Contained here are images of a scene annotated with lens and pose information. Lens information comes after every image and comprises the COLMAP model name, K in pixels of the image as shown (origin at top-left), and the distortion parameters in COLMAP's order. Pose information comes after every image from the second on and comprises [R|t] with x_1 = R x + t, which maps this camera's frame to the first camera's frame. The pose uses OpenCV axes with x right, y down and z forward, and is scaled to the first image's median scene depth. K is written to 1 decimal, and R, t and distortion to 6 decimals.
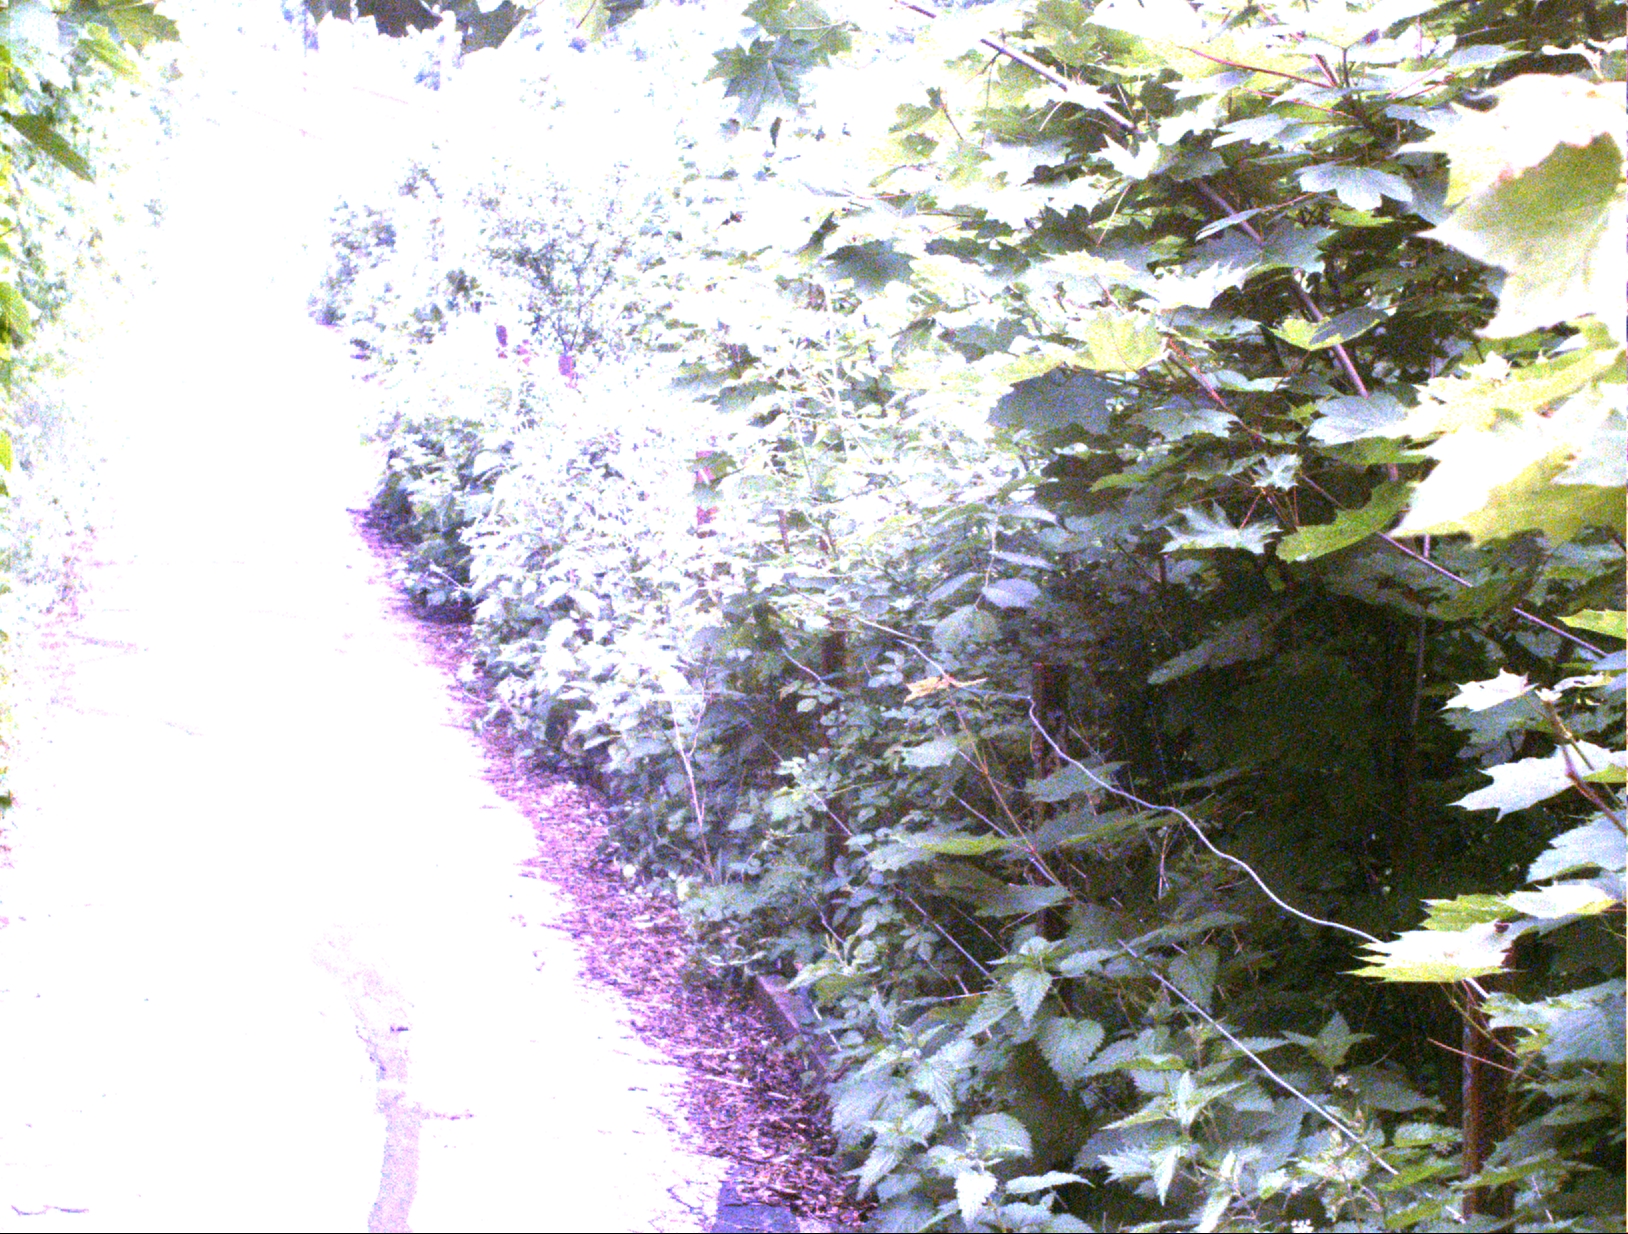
lens RADIAL K [[5385.9, 0, 814.0], [0, 5385.9, 617.0], [0, 0, 1]] dist [-0.330702, 3.537427]
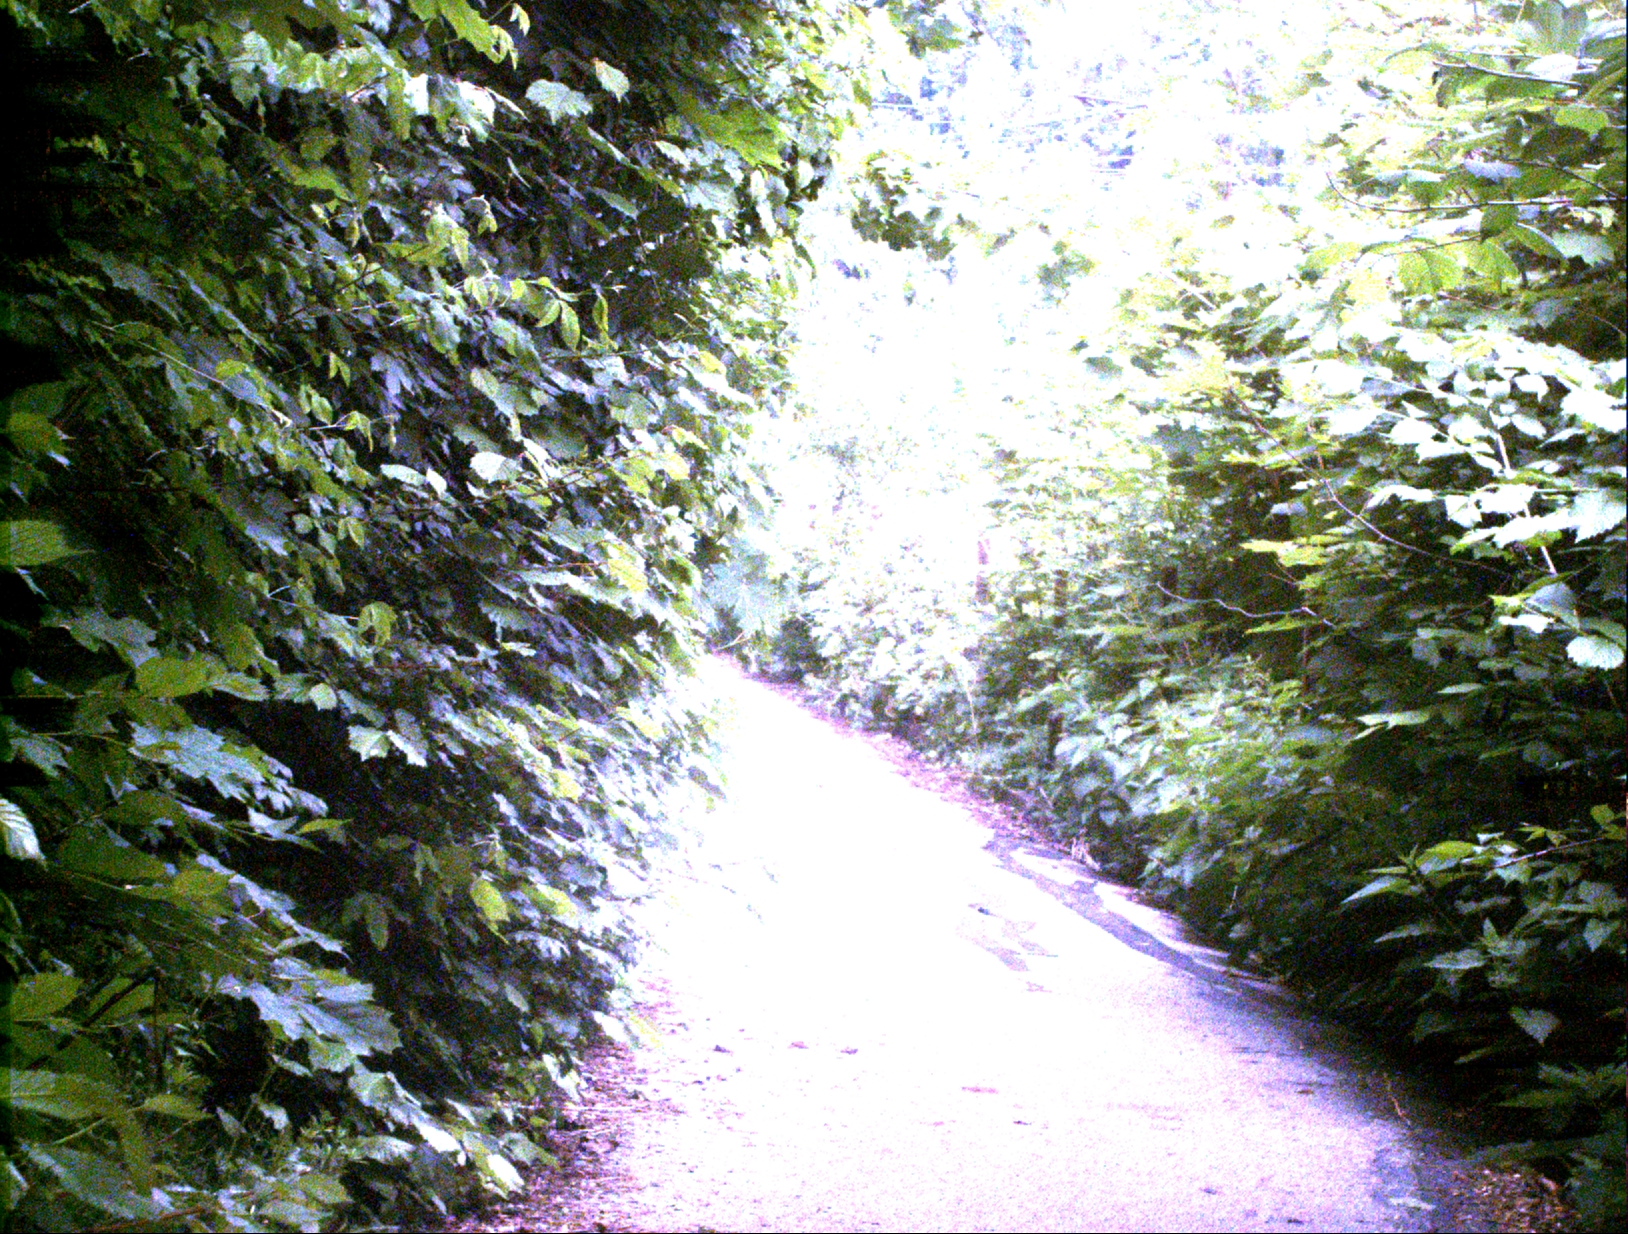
lens RADIAL K [[5385.9, 0, 814.0], [0, 5385.9, 617.0], [0, 0, 1]] dist [-0.330702, 3.537427]
pose [[0.997596, 0.058726, -0.036795, -0.010981], [-0.060748, 0.996553, -0.056492, 0.102826], [0.033350, 0.058592, 0.997725, -0.733299]]
